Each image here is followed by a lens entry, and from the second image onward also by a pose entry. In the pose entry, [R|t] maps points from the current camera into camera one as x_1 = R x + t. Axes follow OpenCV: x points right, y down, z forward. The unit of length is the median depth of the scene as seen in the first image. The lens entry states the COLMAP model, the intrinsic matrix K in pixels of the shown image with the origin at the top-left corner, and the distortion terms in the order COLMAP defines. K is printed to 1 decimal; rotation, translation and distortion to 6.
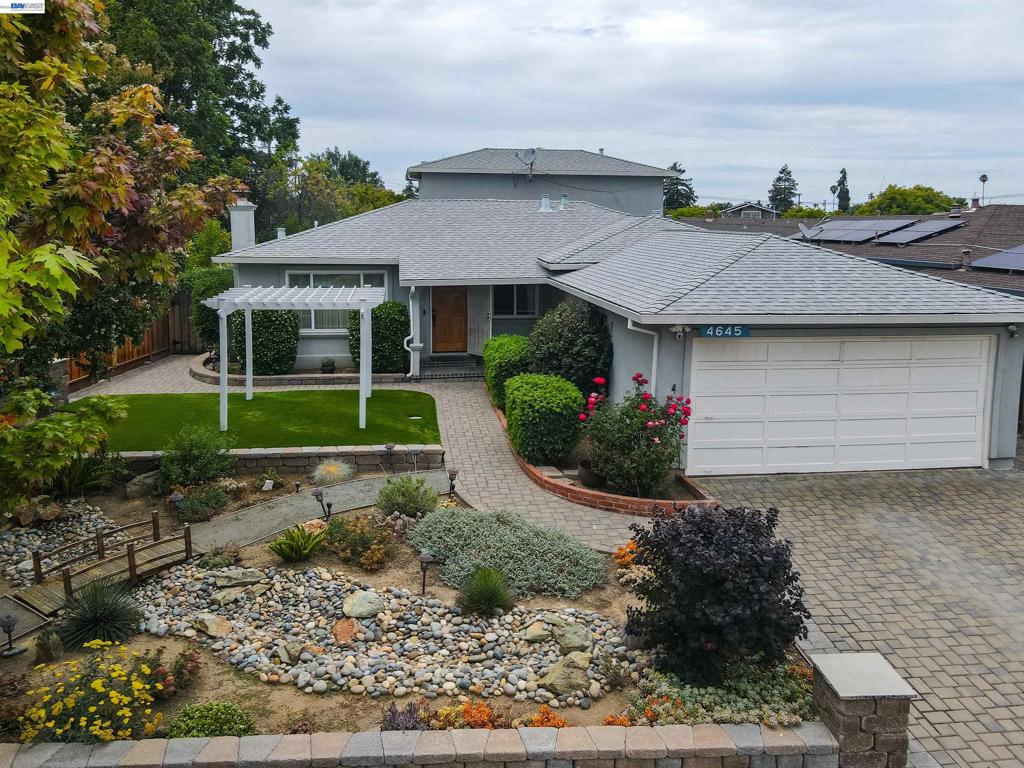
lens RADIAL K [[771.3, 0, 510.4], [0, 771.3, 299.0], [0, 0, 1]] dist [0.005214, 0.011173]
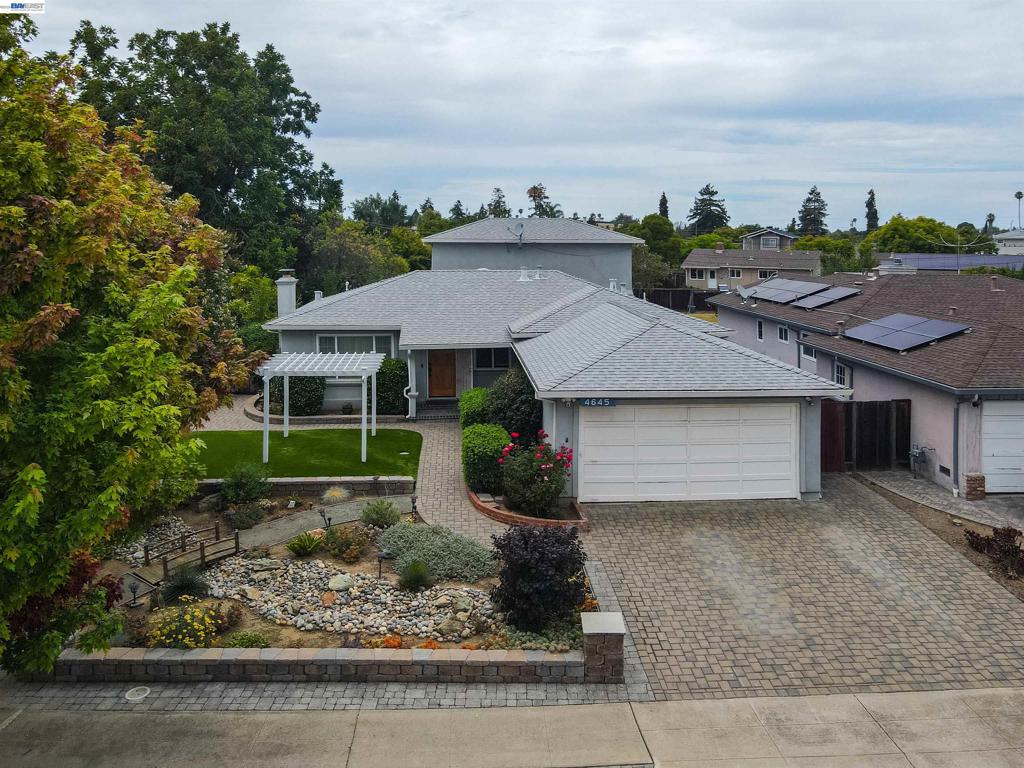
lens RADIAL K [[721.7, 0, 497.4], [0, 721.7, 261.0], [0, 0, 1]] dist [0.005586, 0.003525]
pose [[0.998146, -0.004603, -0.060695, 0.179896], [-0.000373, 0.996656, -0.081715, -0.120238], [0.060868, 0.081586, 0.994806, -0.424340]]
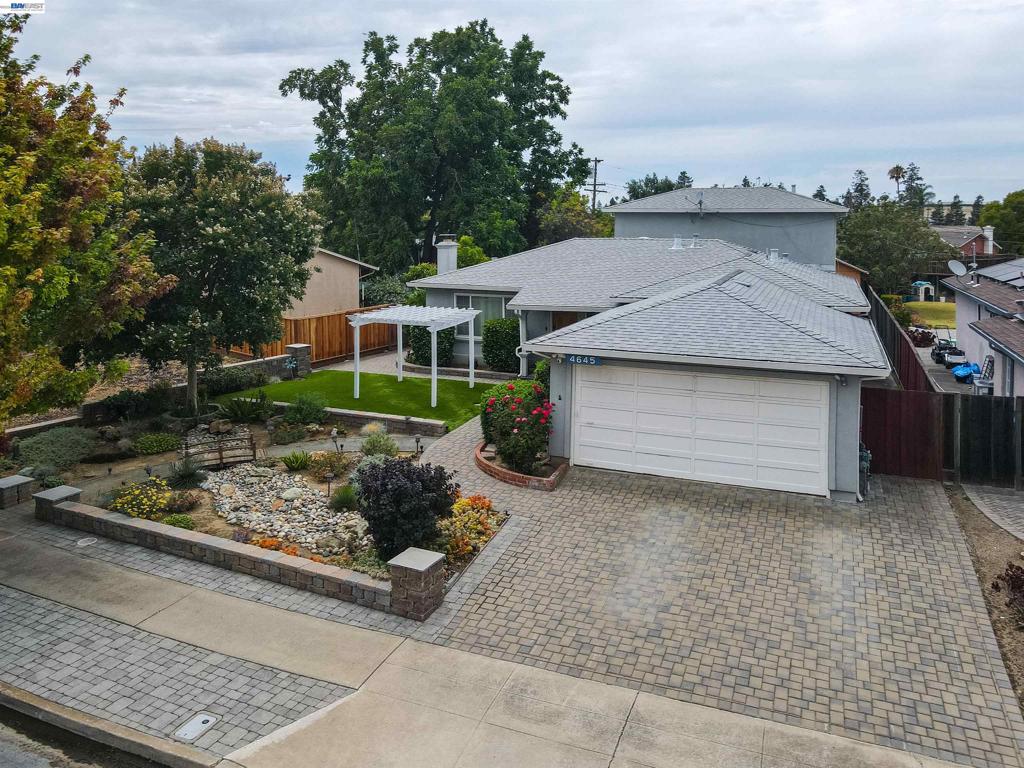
lens RADIAL K [[713.8, 0, 511.6], [0, 713.8, 236.1], [0, 0, 1]] dist [0.006344, 0.000362]
pose [[0.885712, 0.000939, -0.464235, 0.811651], [-0.044490, 0.995567, -0.082868, -0.073756], [0.462099, 0.094051, 0.881827, -0.240798]]
